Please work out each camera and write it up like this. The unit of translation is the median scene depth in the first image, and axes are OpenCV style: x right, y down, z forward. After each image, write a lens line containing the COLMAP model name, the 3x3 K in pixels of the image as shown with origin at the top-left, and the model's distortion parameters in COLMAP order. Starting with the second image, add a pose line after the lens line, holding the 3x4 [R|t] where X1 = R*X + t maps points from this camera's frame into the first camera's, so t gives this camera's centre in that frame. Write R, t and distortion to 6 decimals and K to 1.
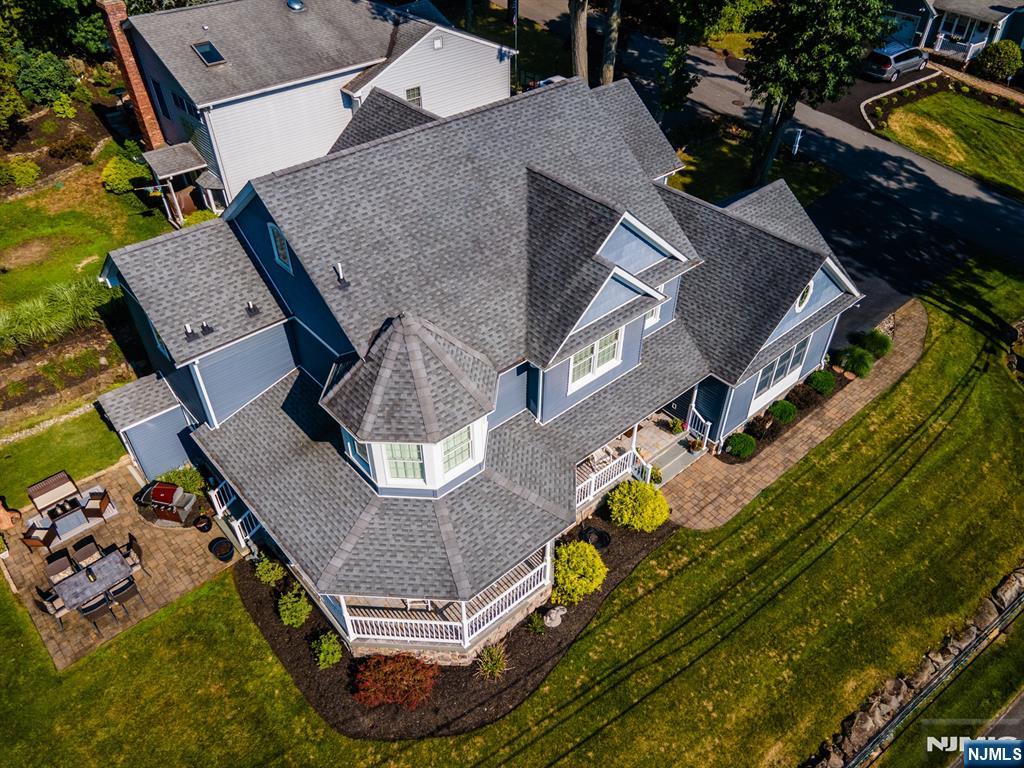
lens RADIAL K [[740.9, 0, 505.6], [0, 740.9, 386.5], [0, 0, 1]] dist [0.039557, 0.008850]
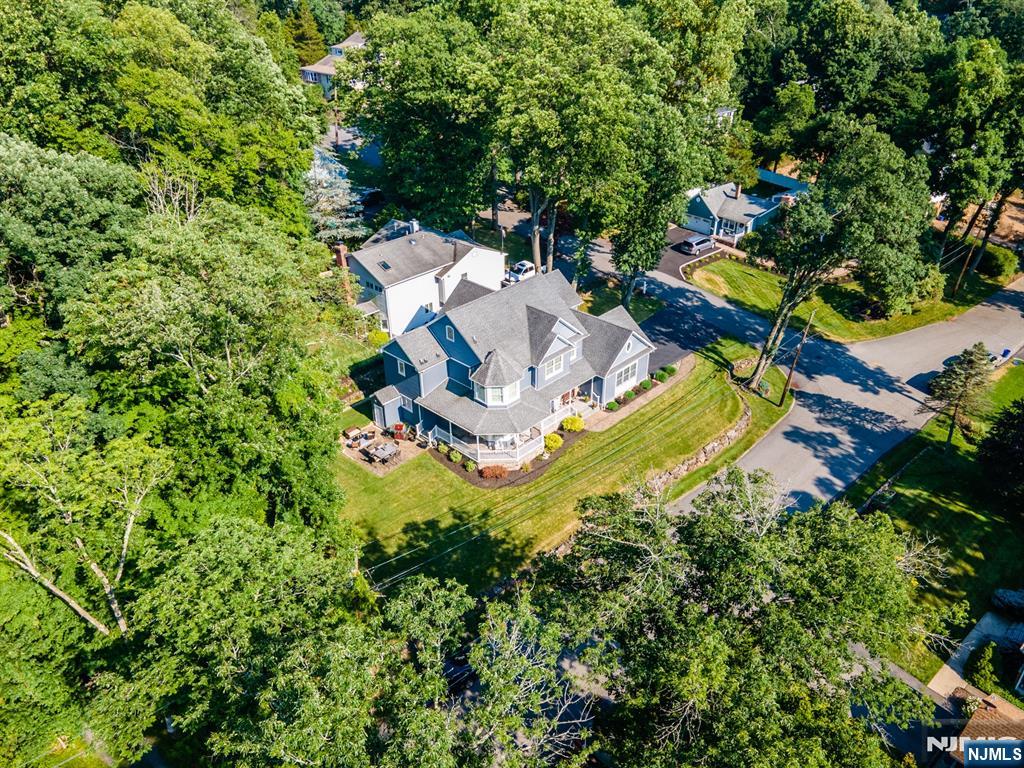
lens RADIAL K [[740.9, 0, 510.0], [0, 740.9, 379.9], [0, 0, 1]] dist [0.039557, 0.008850]
pose [[0.996379, -0.049296, 0.069278, -0.206978], [0.061104, 0.981719, -0.180260, 0.427767], [-0.059126, 0.183841, 0.981176, -1.492348]]
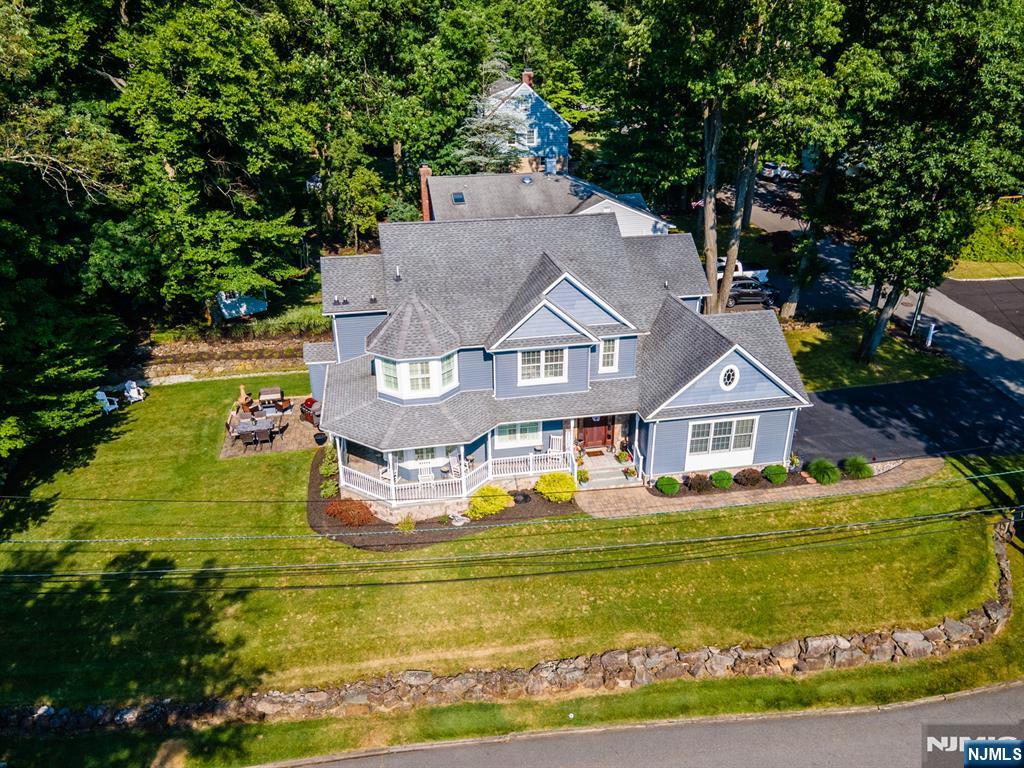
lens RADIAL K [[740.9, 0, 512.6], [0, 740.9, 393.2], [0, 0, 1]] dist [0.039557, 0.008850]
pose [[0.860259, 0.208057, -0.465474, 0.645293], [-0.328963, 0.923999, -0.194960, 0.268111], [0.389535, 0.320840, 0.863322, -0.260257]]
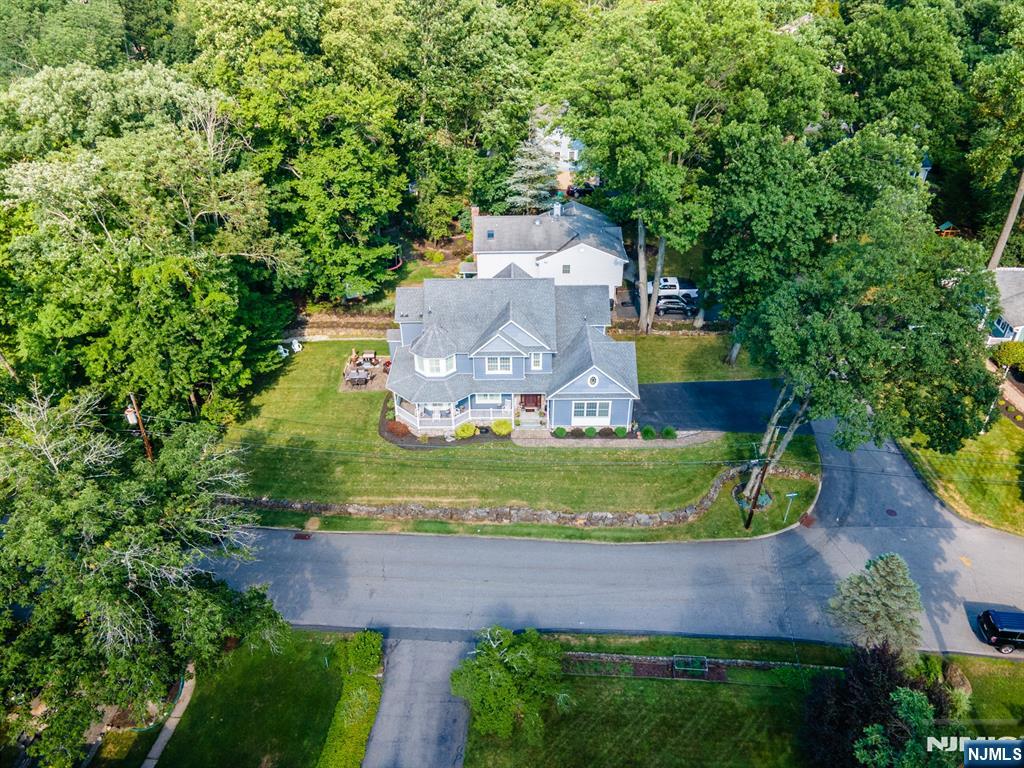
lens RADIAL K [[740.9, 0, 514.3], [0, 740.9, 386.8], [0, 0, 1]] dist [0.039557, 0.008850]
pose [[0.754788, 0.347970, -0.556067, 1.497470], [-0.426713, 0.904289, -0.013330, 0.041157], [0.498207, 0.247342, 0.831030, -1.133340]]
